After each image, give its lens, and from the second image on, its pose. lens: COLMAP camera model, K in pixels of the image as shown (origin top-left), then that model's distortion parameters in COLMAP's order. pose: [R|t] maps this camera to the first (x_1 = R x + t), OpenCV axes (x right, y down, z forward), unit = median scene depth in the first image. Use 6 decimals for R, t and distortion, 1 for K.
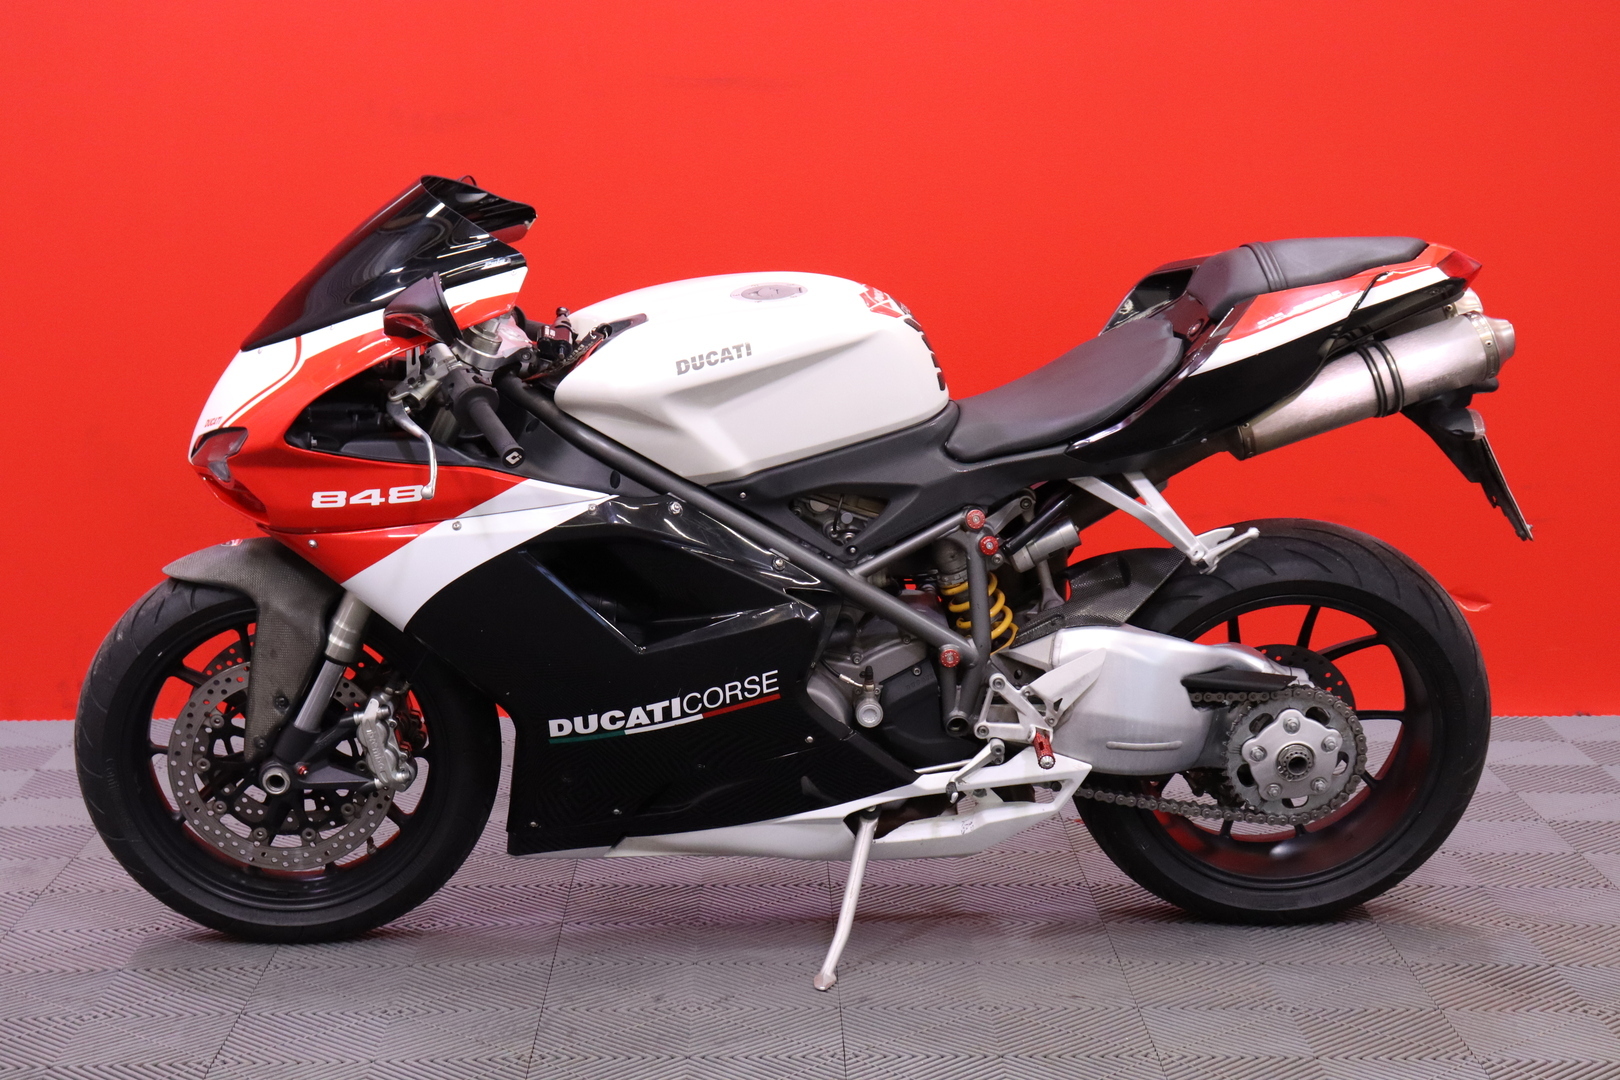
lens RADIAL K [[2937.8, 0, 810.0], [0, 2937.8, 540.0], [0, 0, 1]] dist [0.168480, 0.215712]
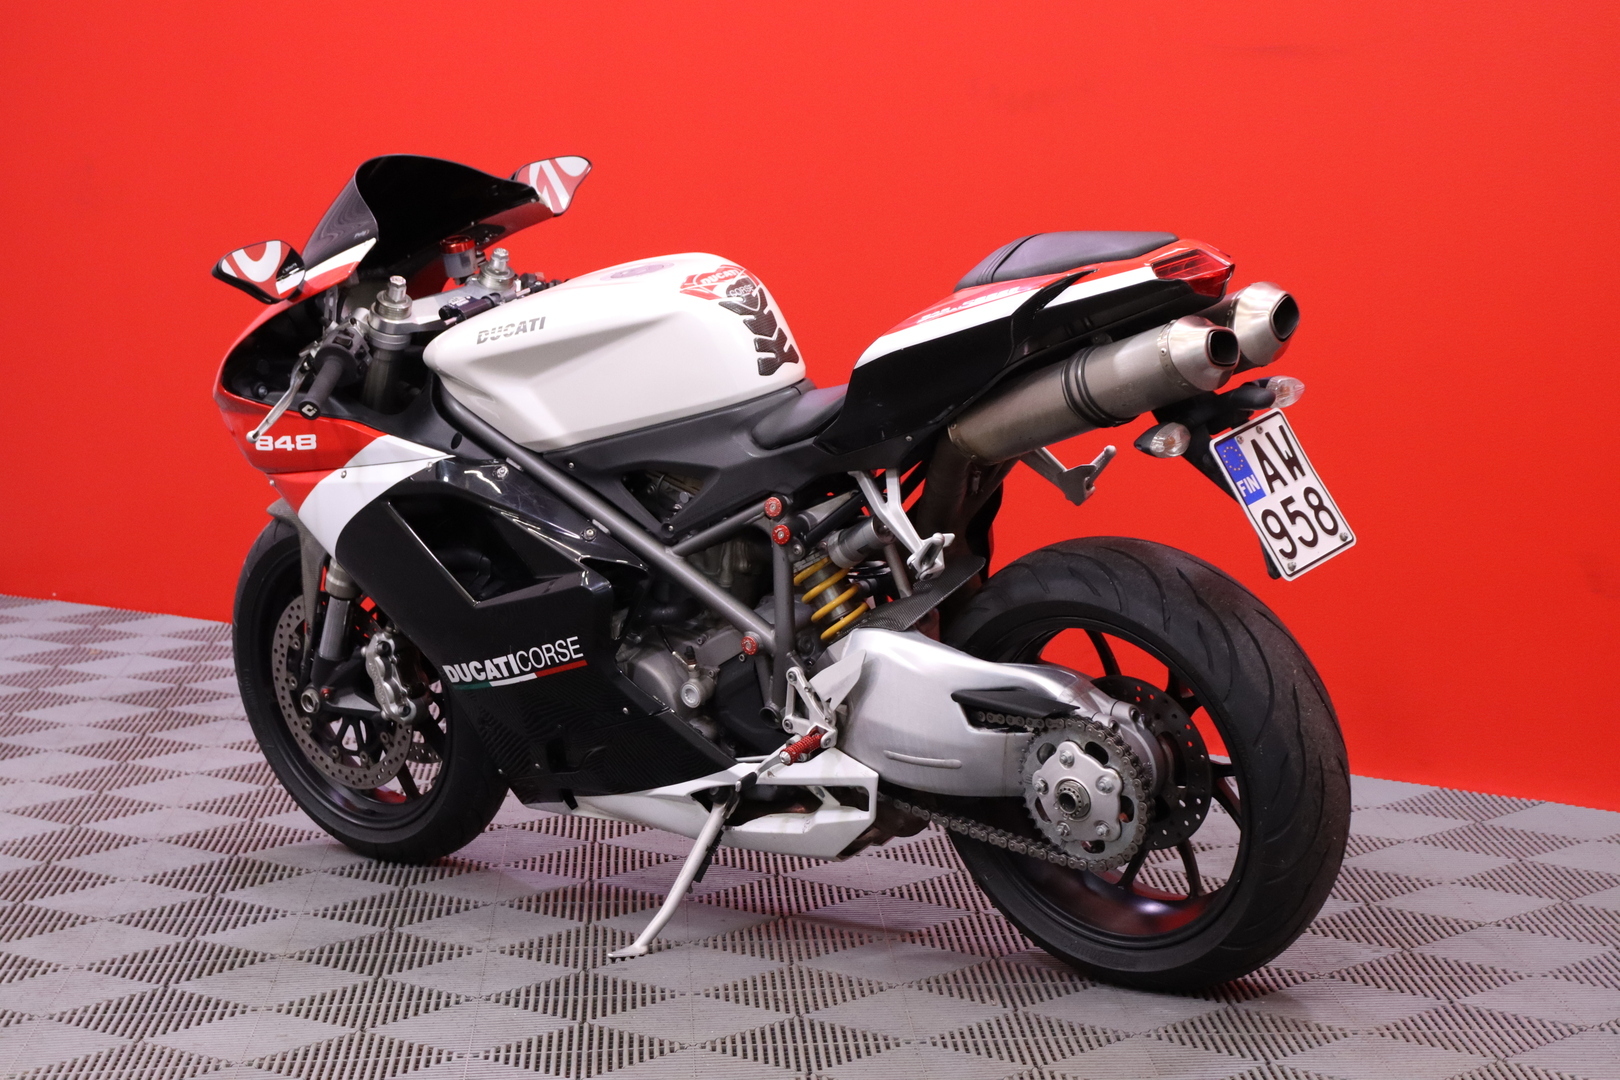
lens RADIAL K [[3927.6, 0, 810.0], [0, 3927.6, 540.0], [0, 0, 1]] dist [0.343047, 0.045188]
pose [[0.724274, 0.074046, -0.685525, 0.961839], [-0.089014, 0.995939, 0.013530, -0.014879], [0.683742, 0.051222, 0.727924, 0.049691]]
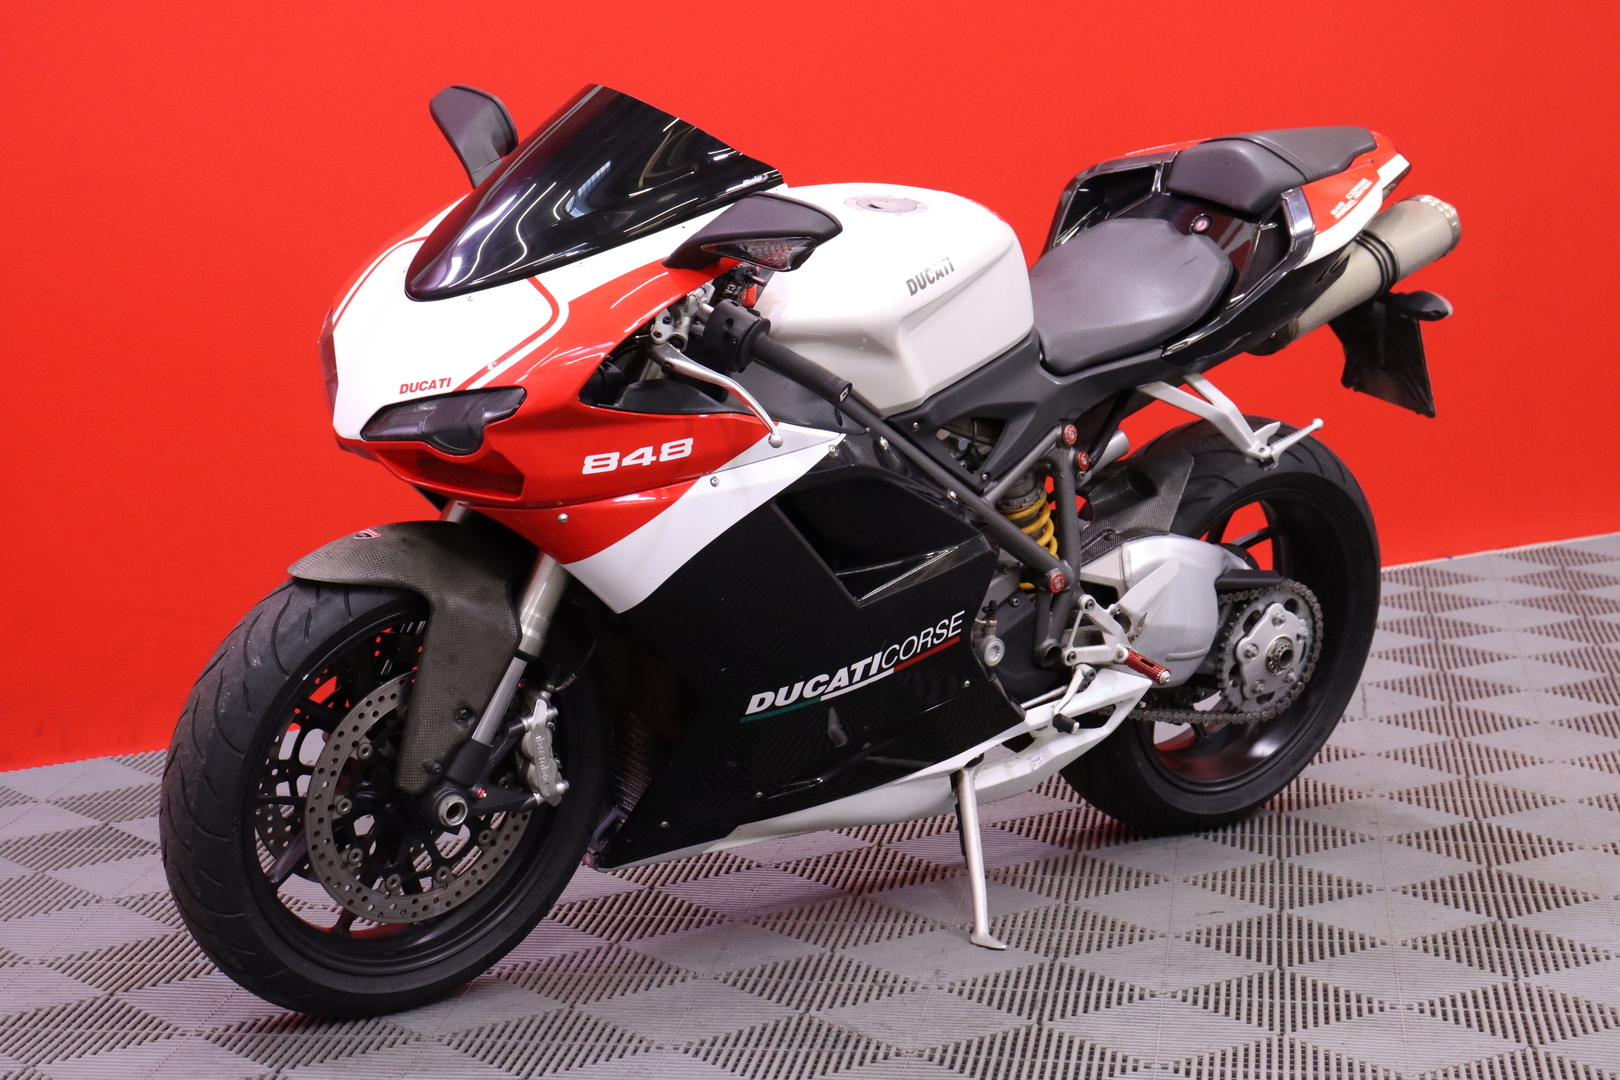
lens RADIAL K [[3598.6, 0, 810.0], [0, 3598.6, 540.0], [0, 0, 1]] dist [0.276732, -0.142018]
pose [[0.801811, -0.095097, 0.589963, -0.698159], [0.095426, 0.994963, 0.030687, -0.016850], [-0.589910, 0.031693, 0.806847, 0.107826]]
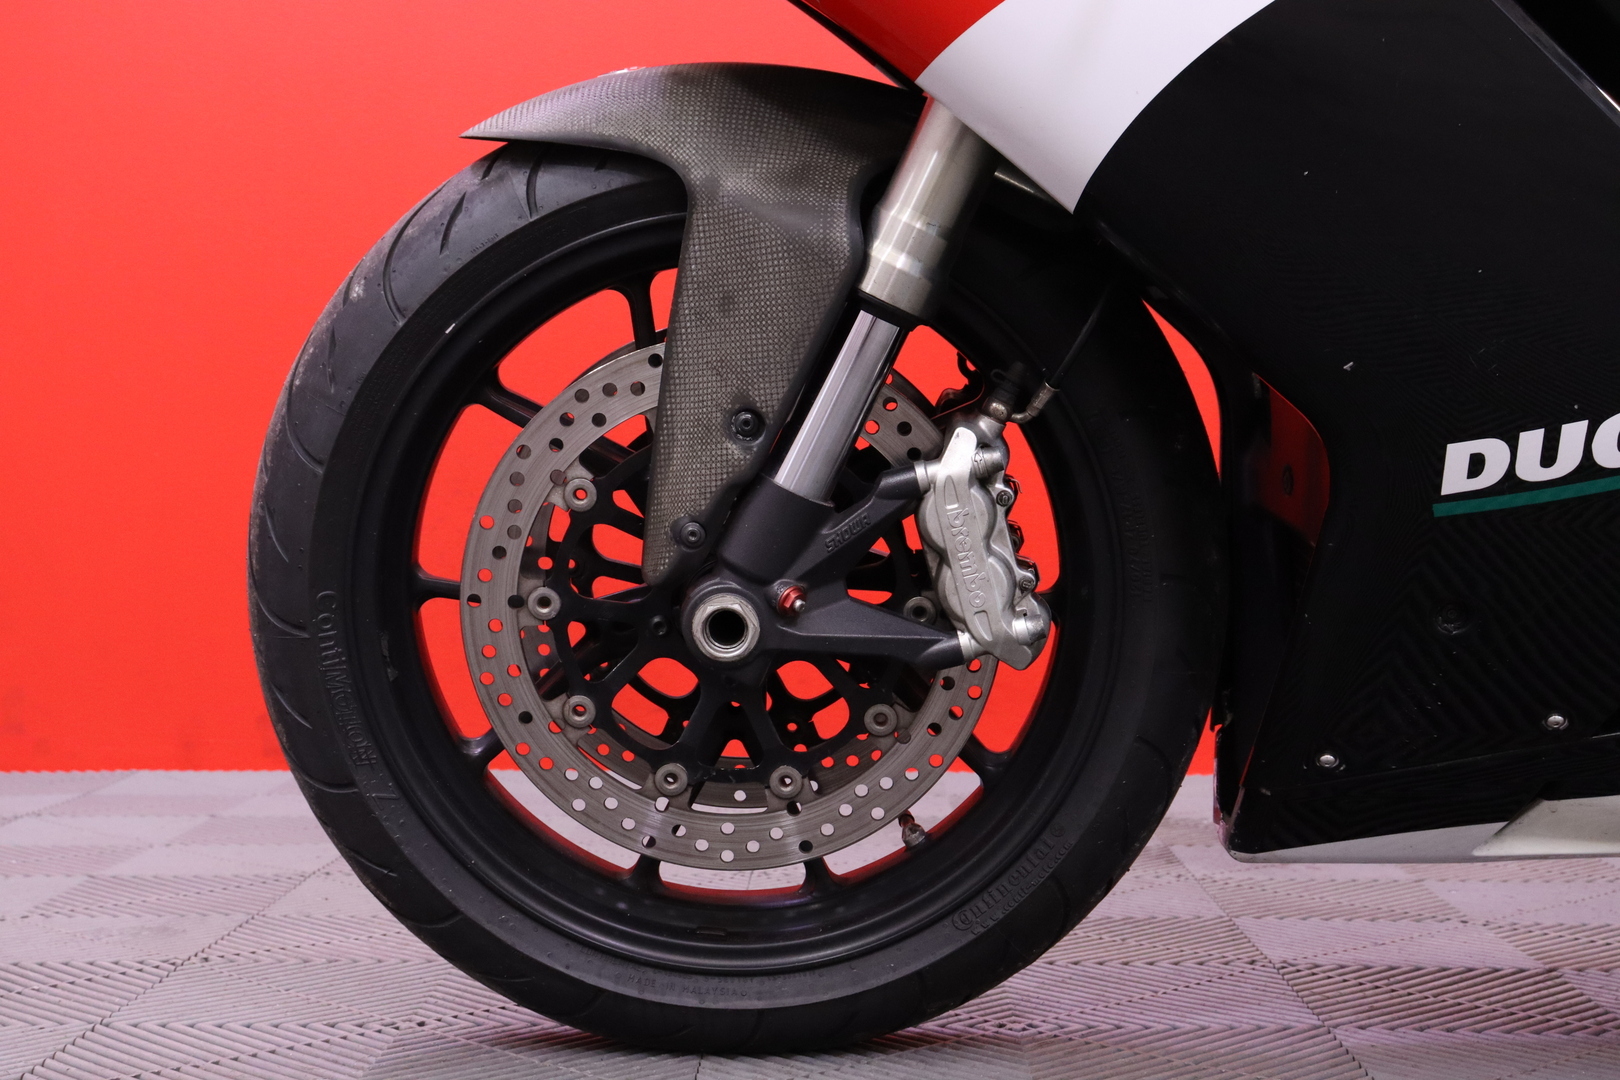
lens RADIAL K [[2333.1, 0, 808.0], [0, 2333.1, 580.2], [0, 0, 1]] dist [0.064725, 0.056906]
pose [[0.999302, 0.001628, -0.037313, -0.157238], [-0.006402, 0.991731, -0.128170, 0.116071], [0.036796, 0.128320, 0.991050, 0.682715]]
